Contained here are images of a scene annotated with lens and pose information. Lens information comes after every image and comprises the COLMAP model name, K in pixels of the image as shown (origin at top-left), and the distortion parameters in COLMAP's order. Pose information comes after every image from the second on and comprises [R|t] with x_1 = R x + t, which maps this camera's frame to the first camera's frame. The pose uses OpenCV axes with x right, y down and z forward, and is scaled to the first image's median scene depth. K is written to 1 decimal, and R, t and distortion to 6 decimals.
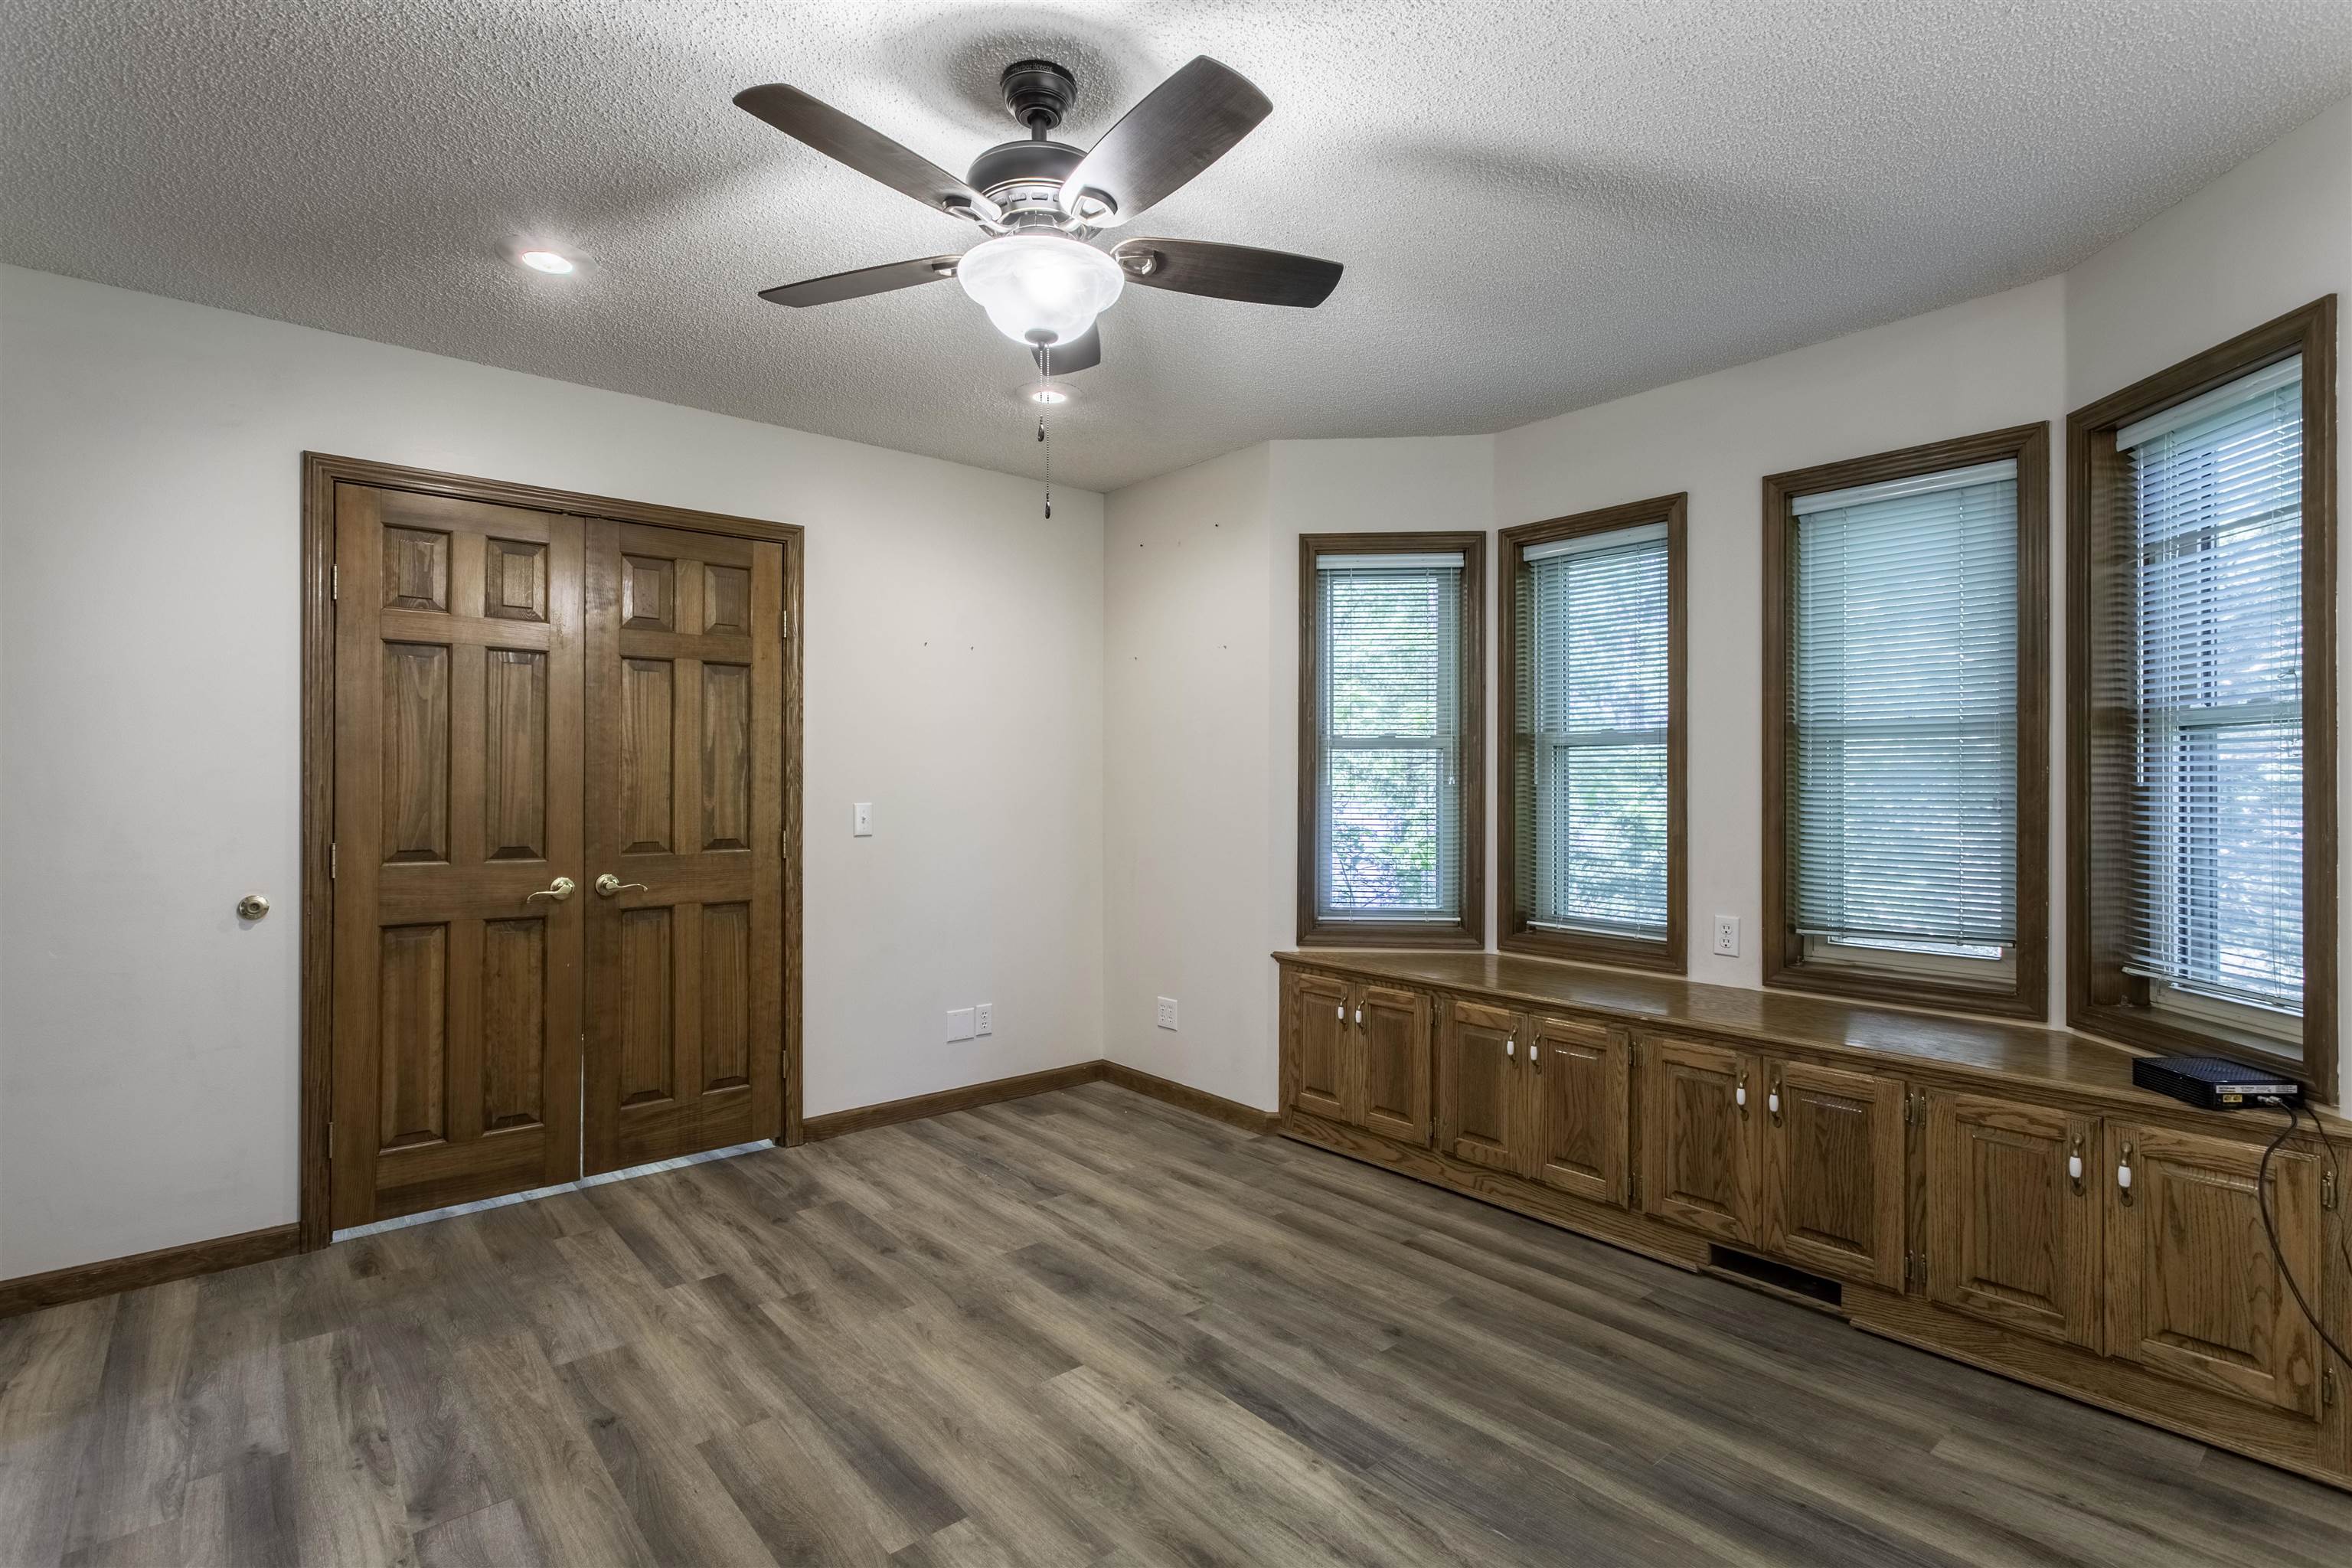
lens RADIAL K [[1121.8, 0, 1180.2], [0, 1121.8, 780.3], [0, 0, 1]] dist [0.001794, 0.001108]
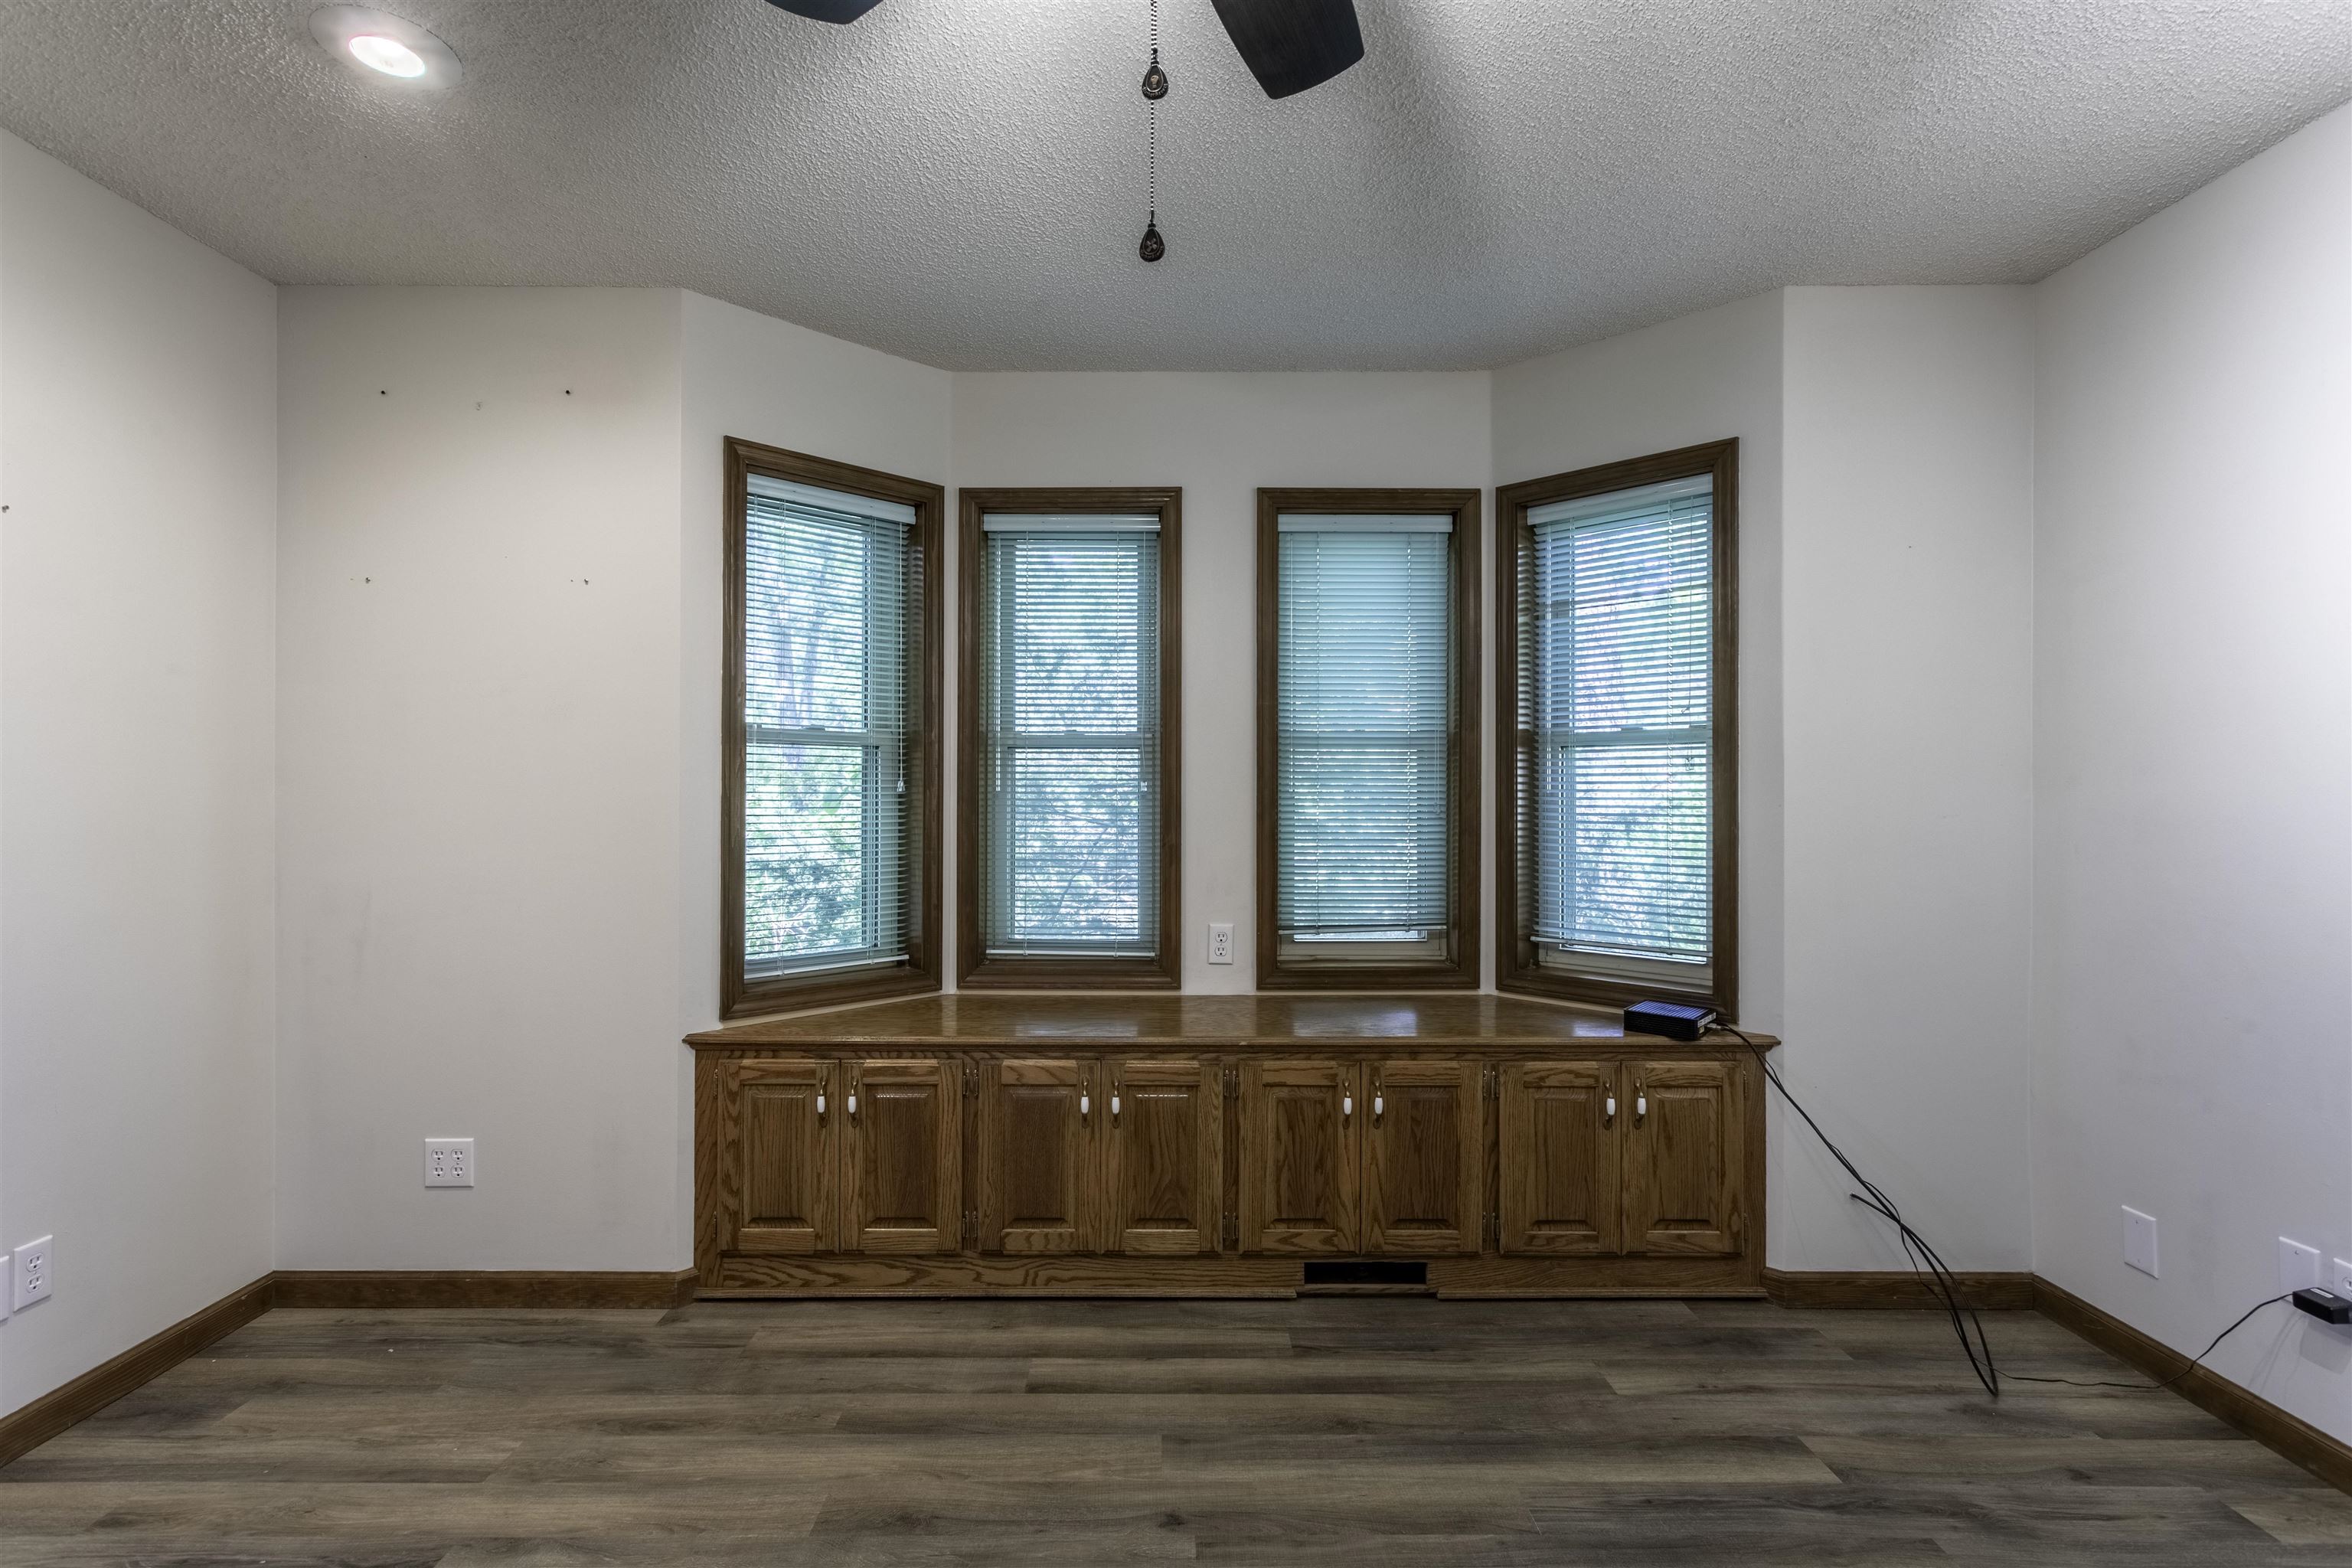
lens RADIAL K [[1110.2, 0, 1171.2], [0, 1110.2, 787.8], [0, 0, 1]] dist [0.000032, 0.001313]
pose [[0.646388, 0.001598, 0.763008, -0.313963], [-0.003322, 0.999994, 0.000720, 0.000208], [-0.763002, -0.003000, 0.646389, 0.433711]]
